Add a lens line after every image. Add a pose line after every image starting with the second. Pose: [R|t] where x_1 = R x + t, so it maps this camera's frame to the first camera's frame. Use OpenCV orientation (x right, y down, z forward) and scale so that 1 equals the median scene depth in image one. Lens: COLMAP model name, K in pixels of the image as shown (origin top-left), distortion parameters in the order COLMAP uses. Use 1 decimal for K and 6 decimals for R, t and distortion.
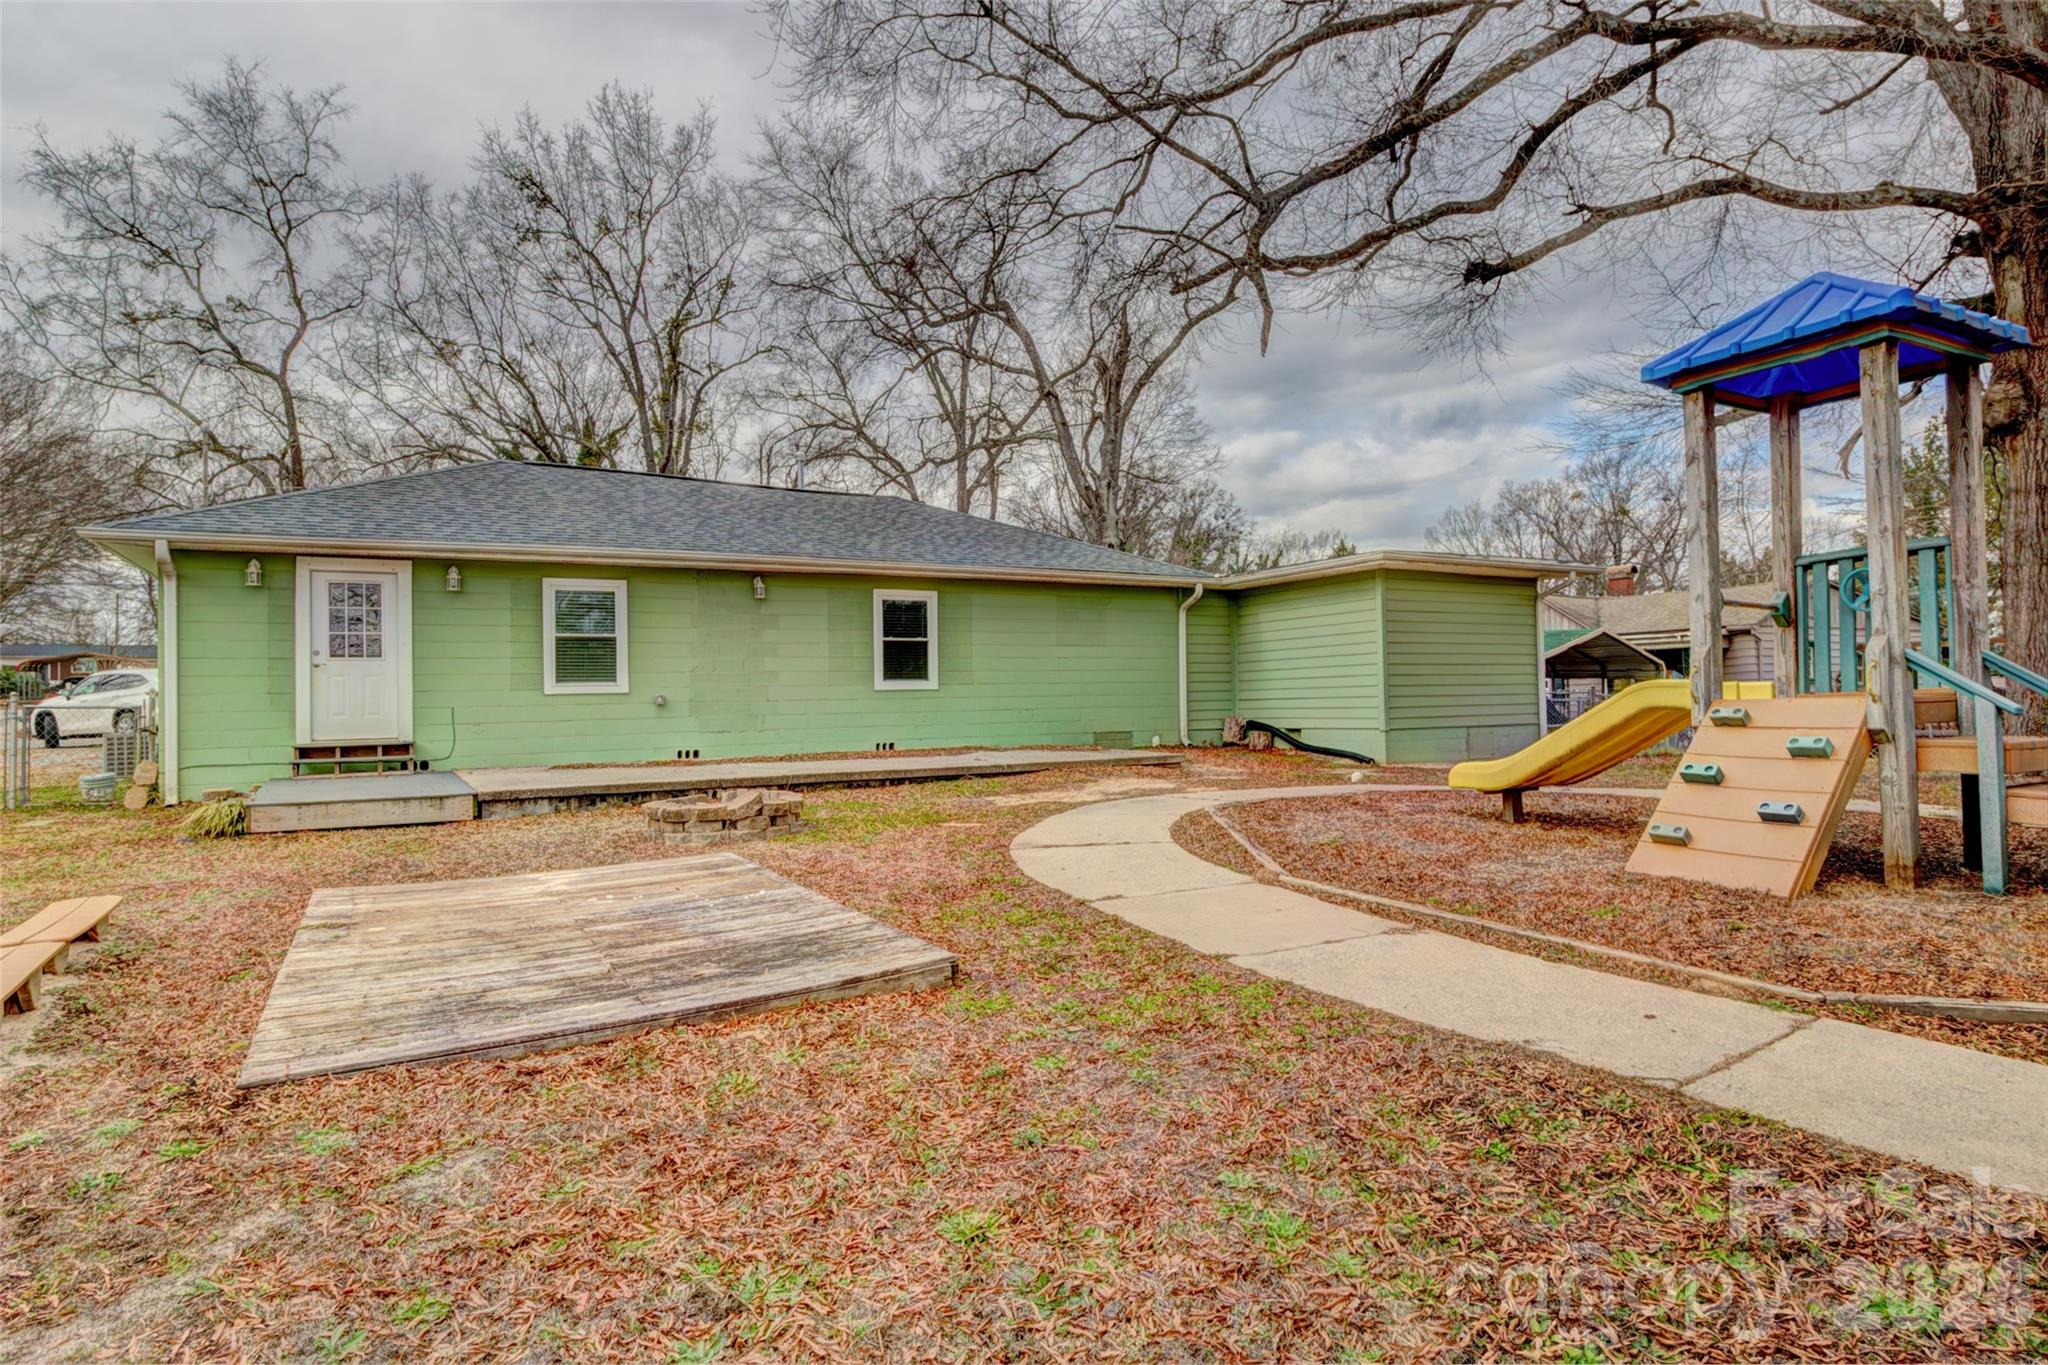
lens RADIAL K [[1102.1, 0, 1022.6], [0, 1102.1, 689.1], [0, 0, 1]] dist [-0.004346, 0.002266]
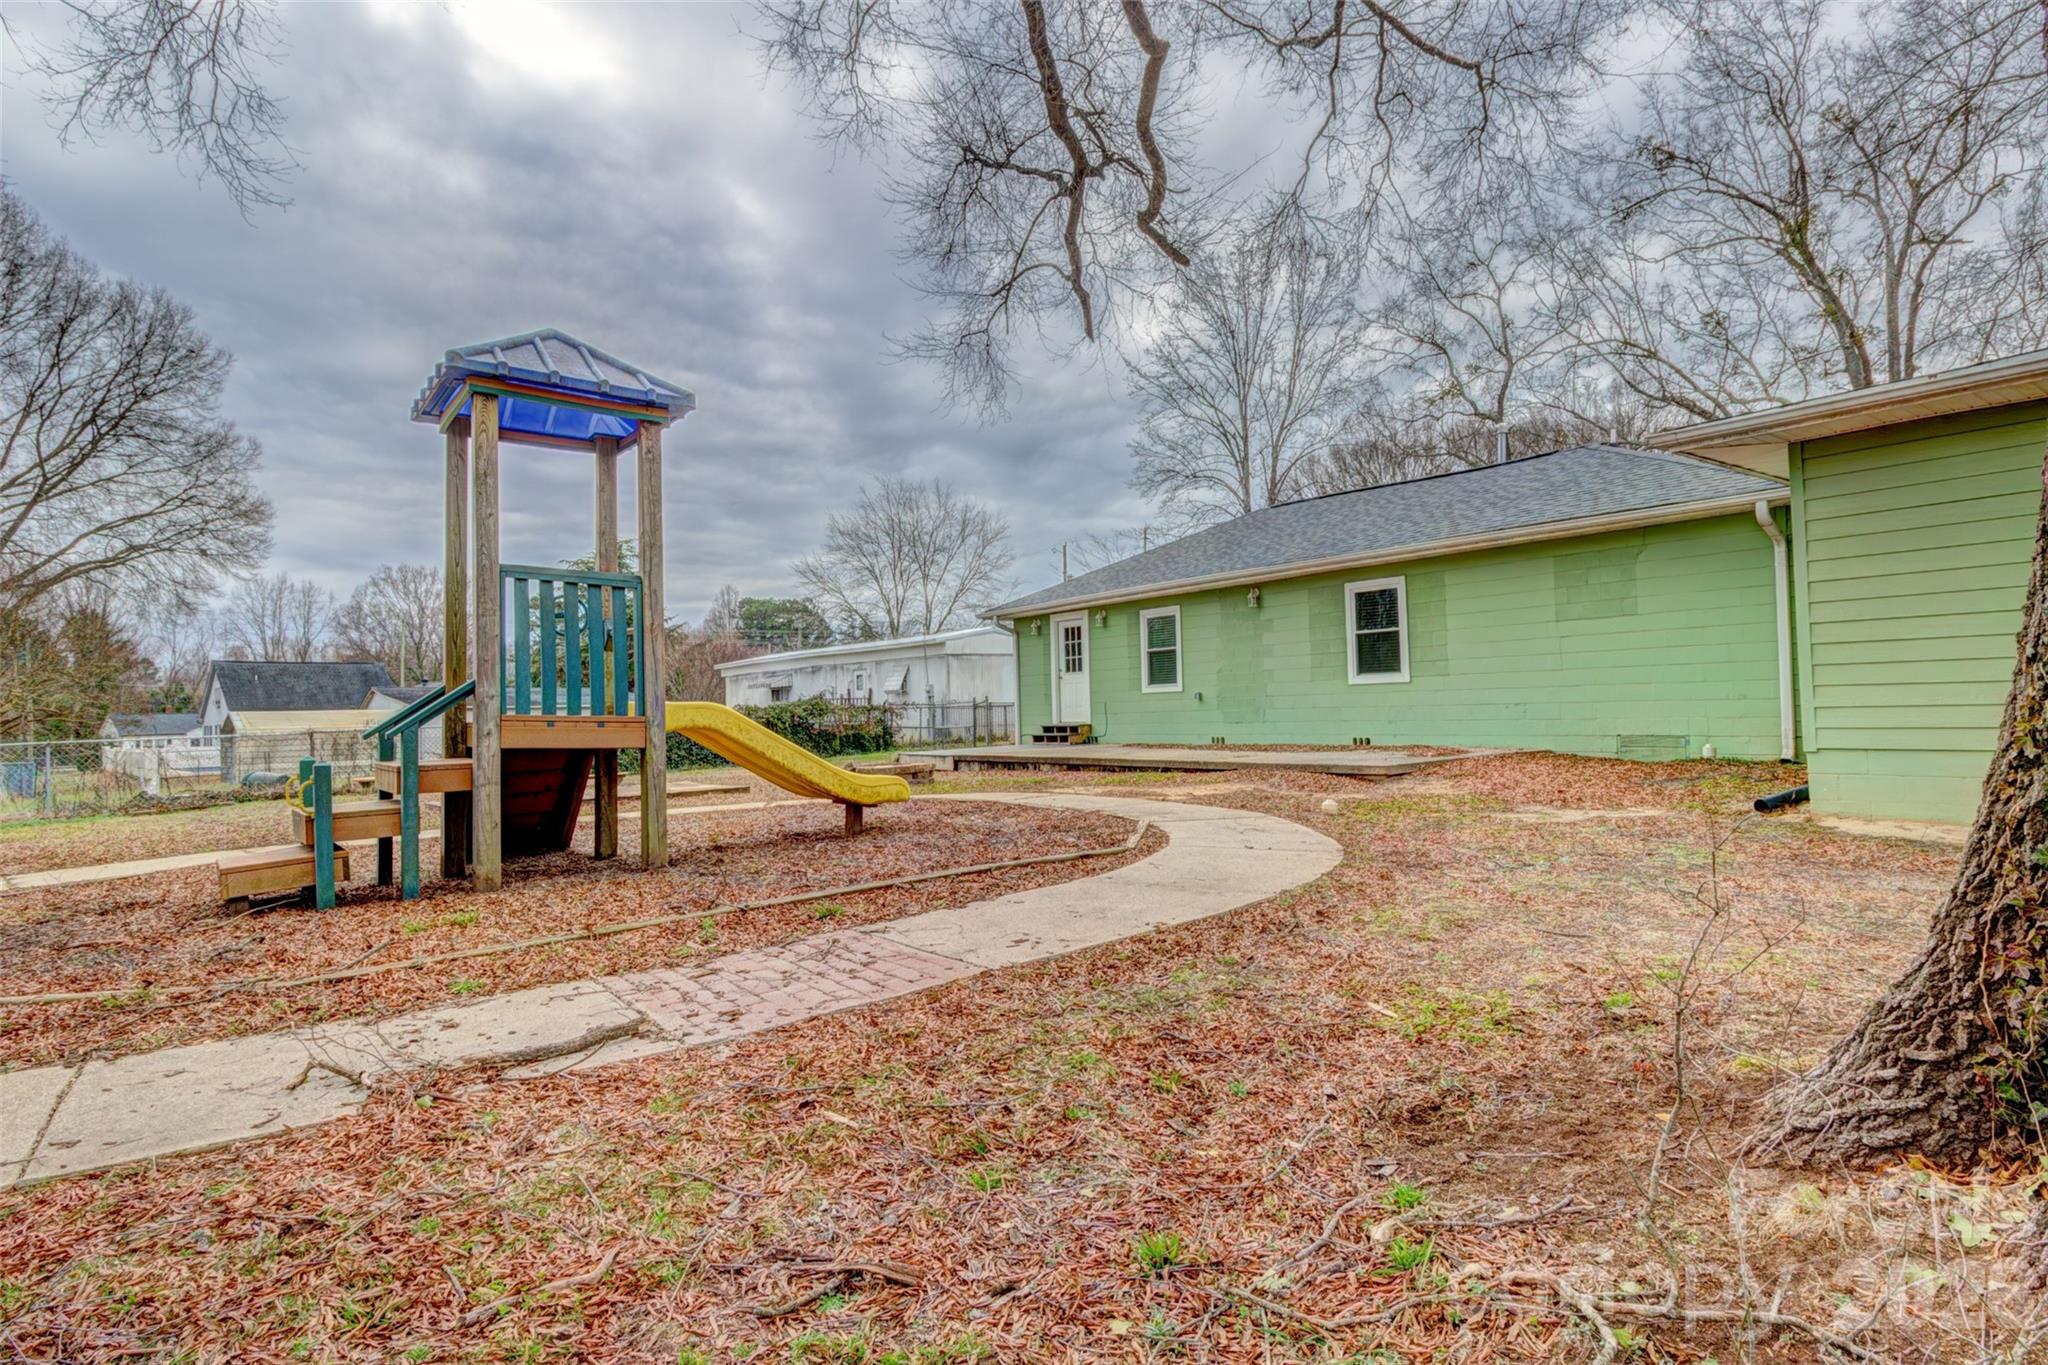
lens RADIAL K [[1102.1, 0, 1019.2], [0, 1102.1, 684.7], [0, 0, 1]] dist [-0.004346, 0.002266]
pose [[0.124913, -0.009553, -0.992122, 0.884484], [0.032714, 0.999450, -0.005504, -0.003297], [0.991628, -0.031769, 0.125157, 0.627131]]
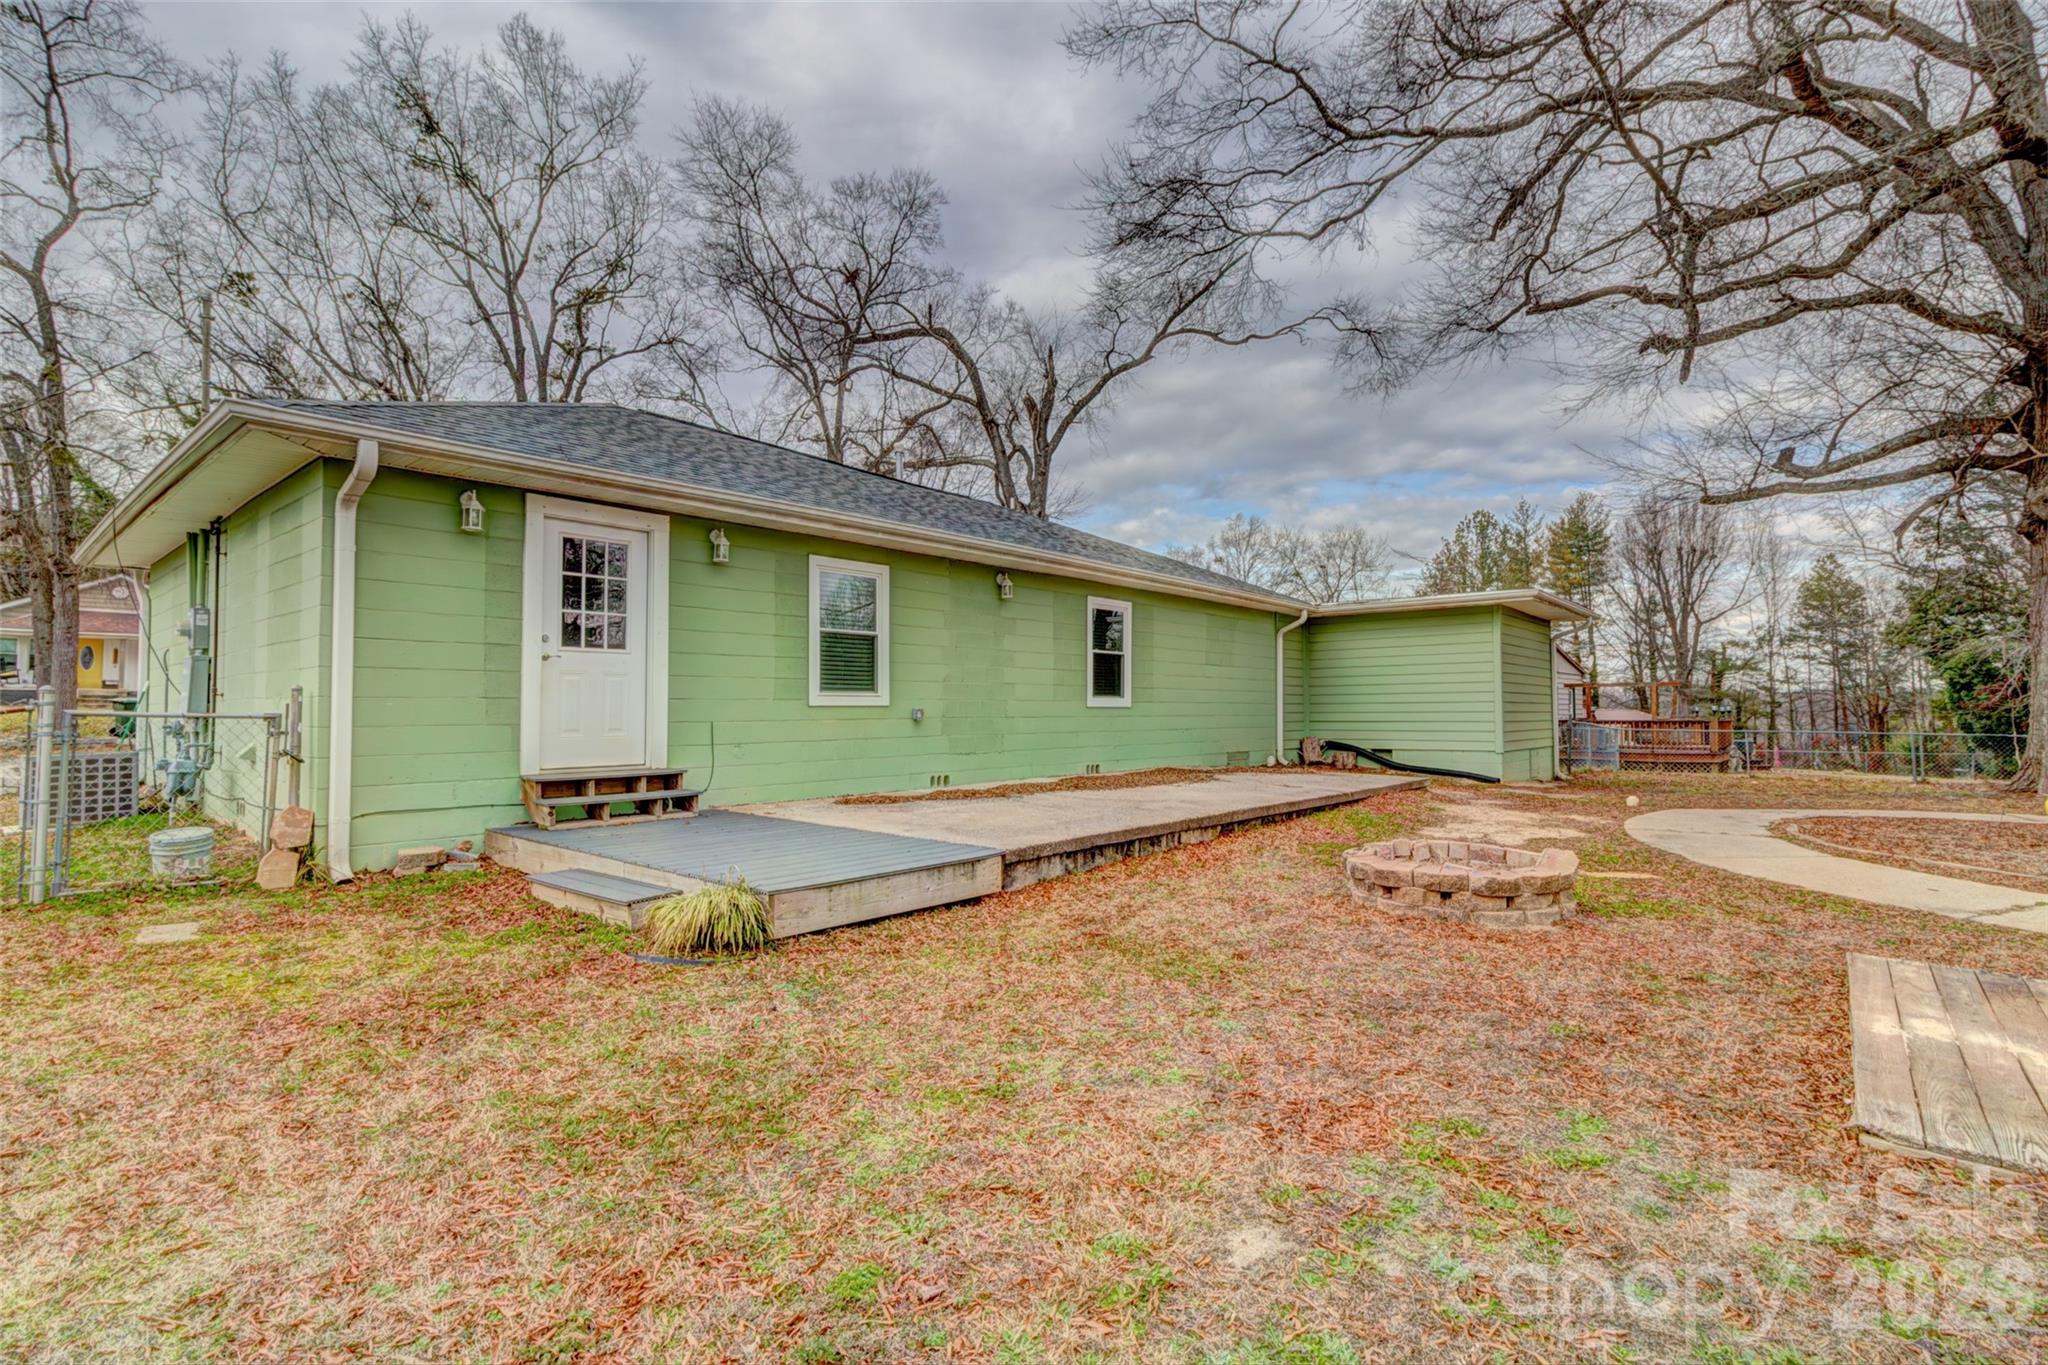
lens RADIAL K [[941.2, 0, 1021.4], [0, 941.2, 685.1], [0, 0, 1]] dist [0.004082, 0.000429]
pose [[0.940304, 0.027093, 0.339255, -0.486231], [-0.020345, 0.999518, -0.023431, 0.002503], [-0.339726, 0.015130, 0.940403, 0.311082]]
